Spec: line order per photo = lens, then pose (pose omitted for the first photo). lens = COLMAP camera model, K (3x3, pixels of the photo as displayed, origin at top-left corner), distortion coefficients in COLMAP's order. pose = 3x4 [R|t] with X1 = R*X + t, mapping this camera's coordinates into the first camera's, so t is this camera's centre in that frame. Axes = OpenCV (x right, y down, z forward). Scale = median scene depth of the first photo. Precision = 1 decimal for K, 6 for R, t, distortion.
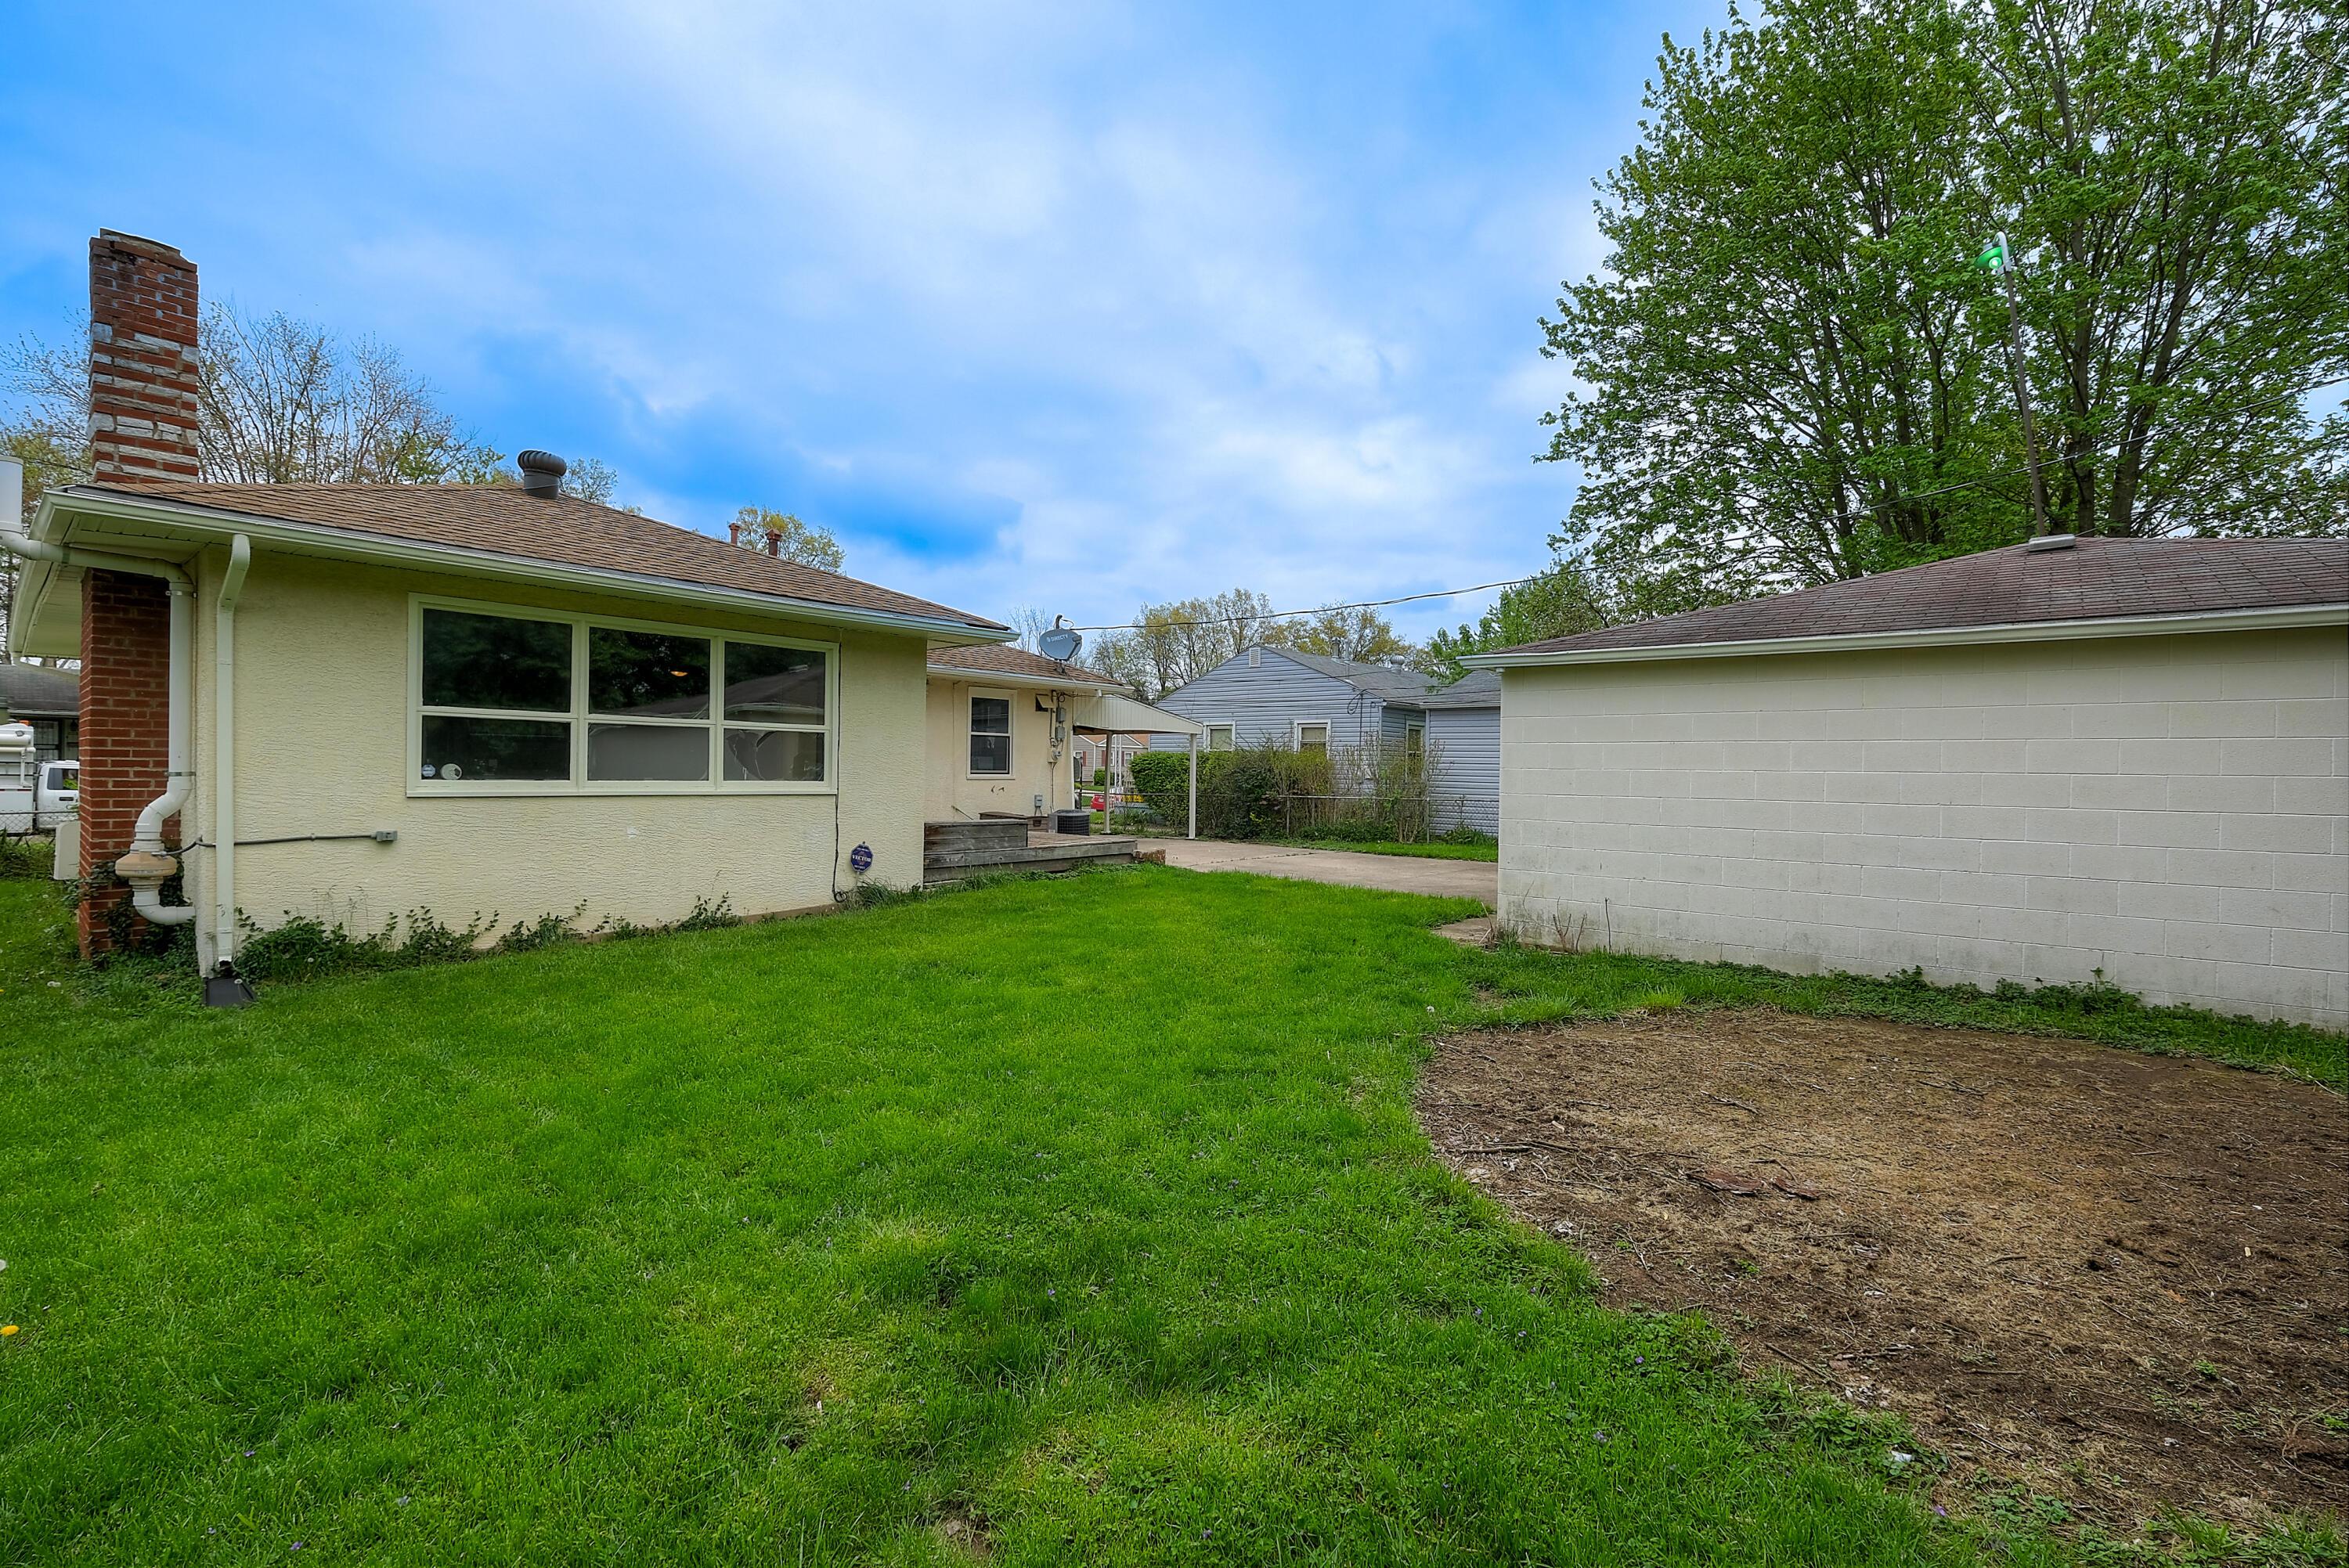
lens RADIAL K [[1031.5, 0, 1174.5], [0, 1031.5, 784.0], [0, 0, 1]] dist [-0.001423, -0.000161]
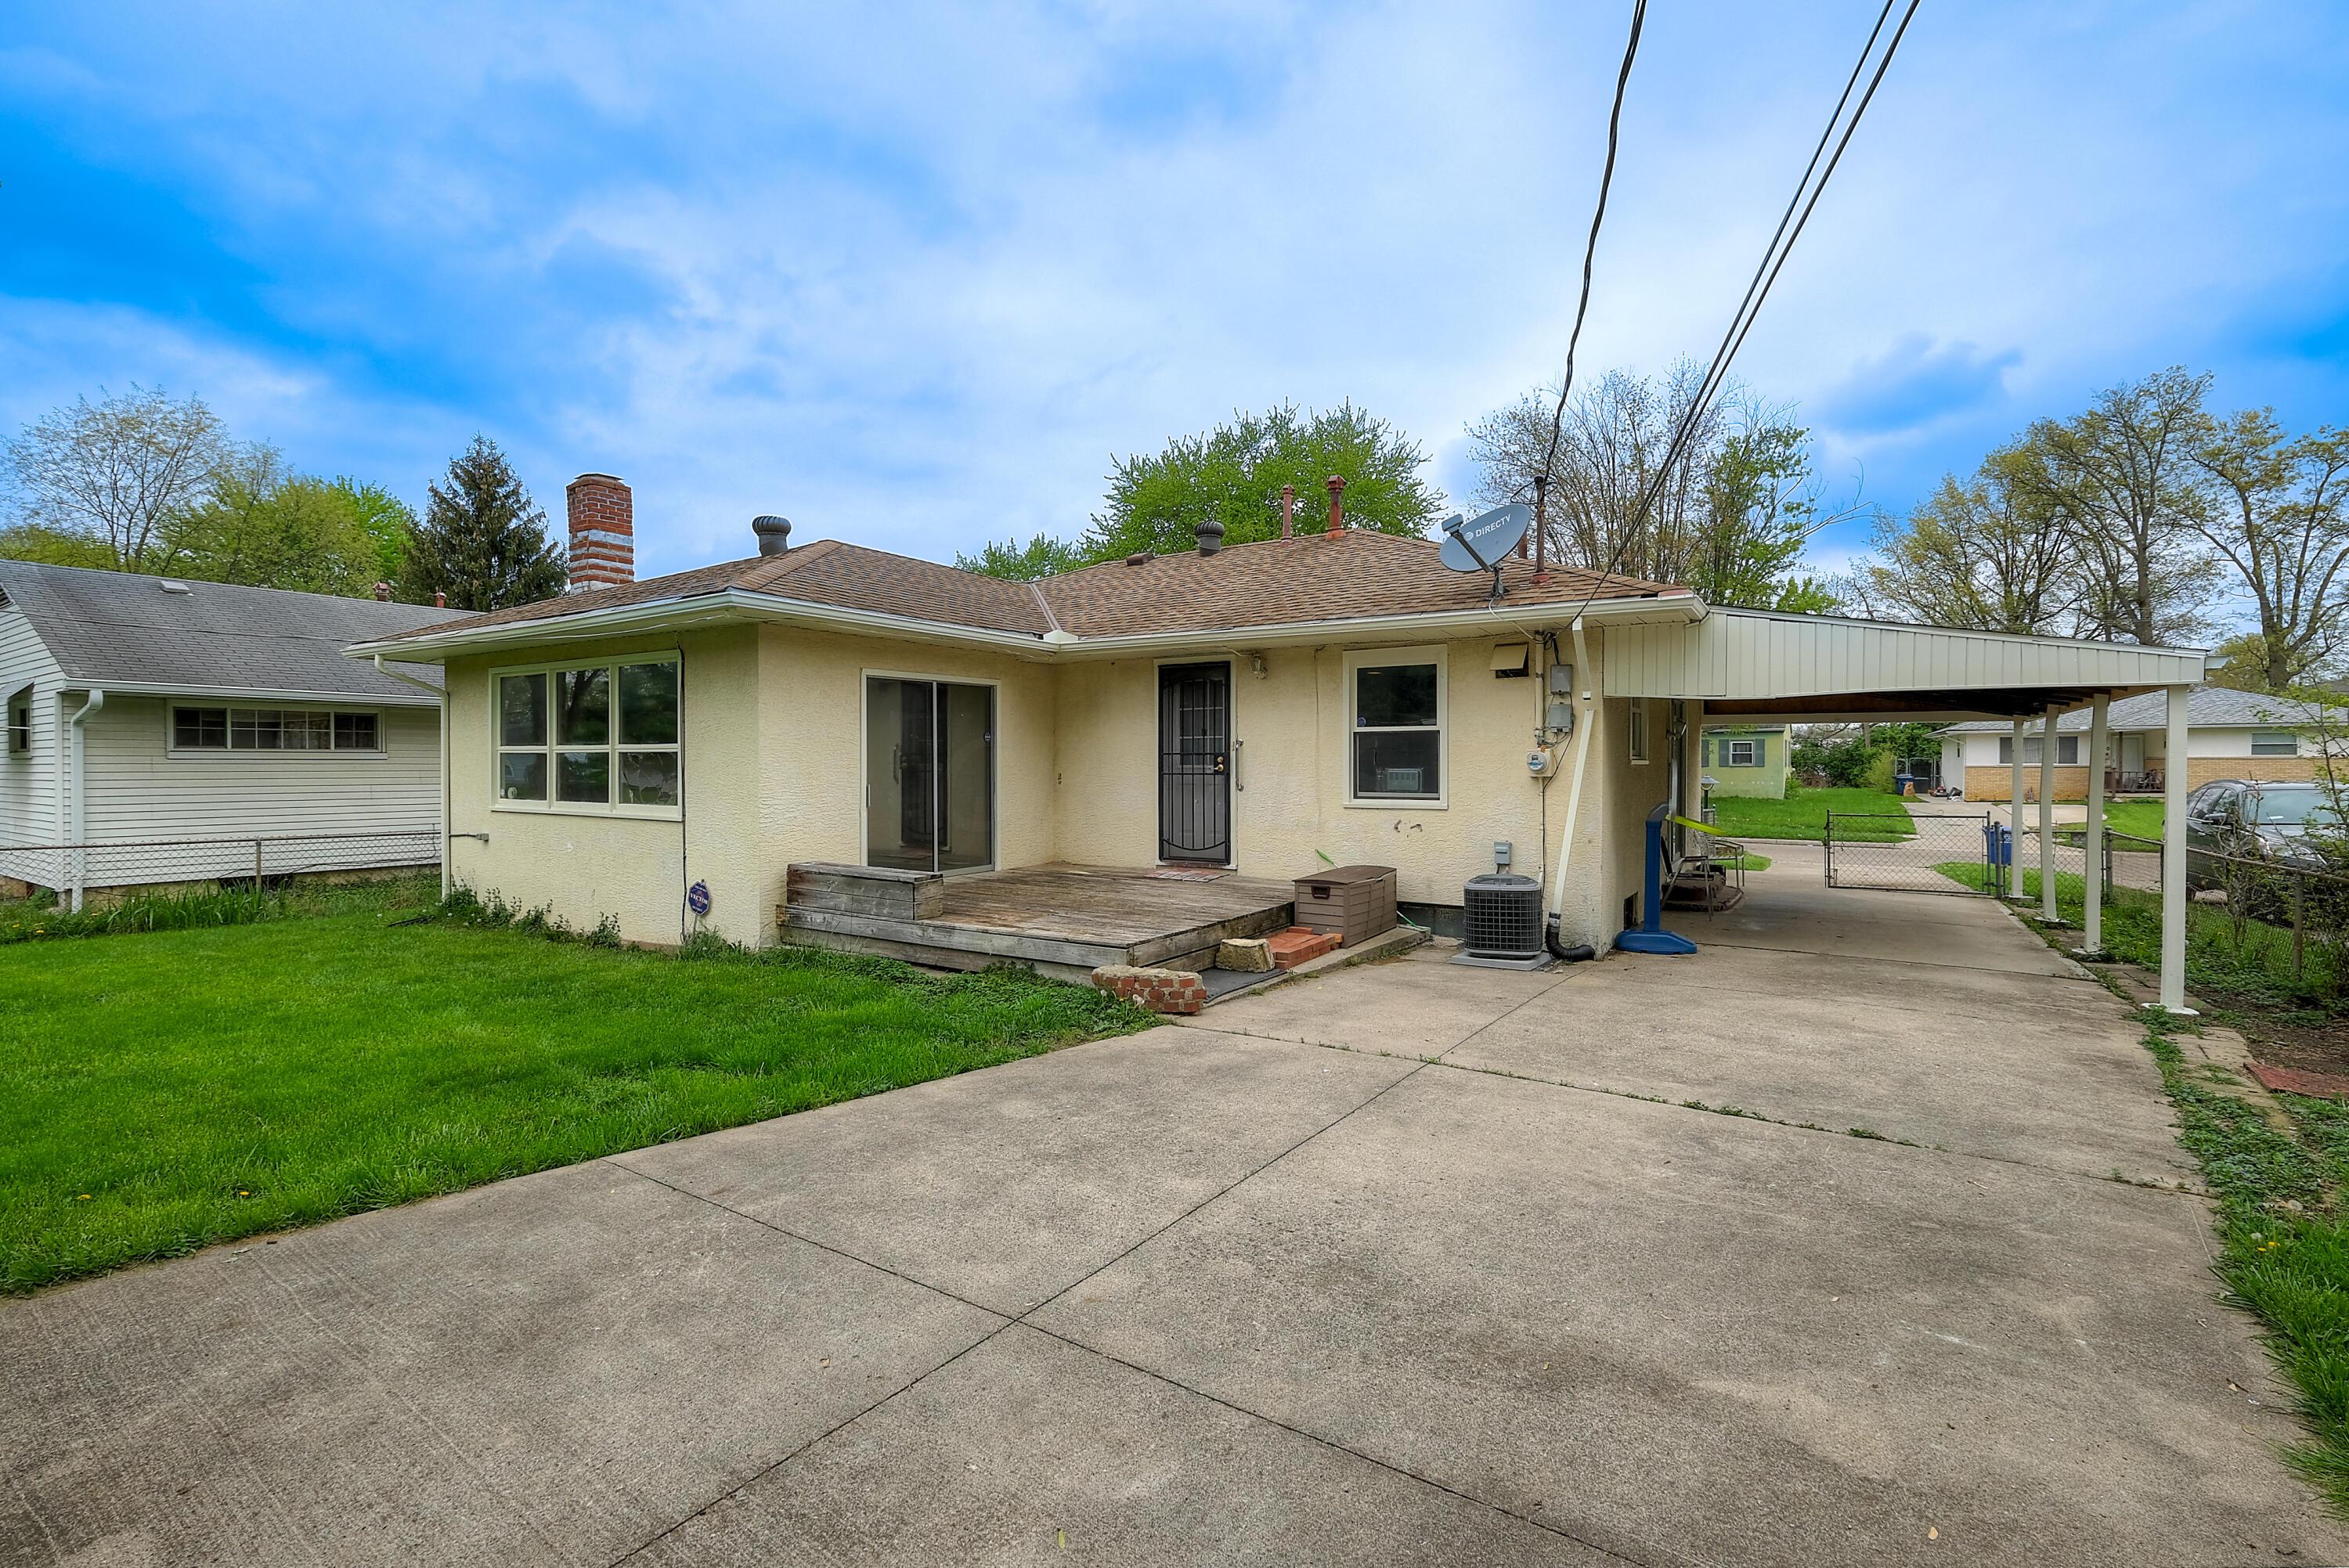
lens RADIAL K [[1031.5, 0, 1174.5], [0, 1031.5, 784.0], [0, 0, 1]] dist [-0.001423, -0.000161]
pose [[0.123703, -0.003651, -0.992313, 0.581166], [-0.013696, 0.999892, -0.005386, -0.022432], [0.992225, 0.014257, 0.123639, 1.286013]]
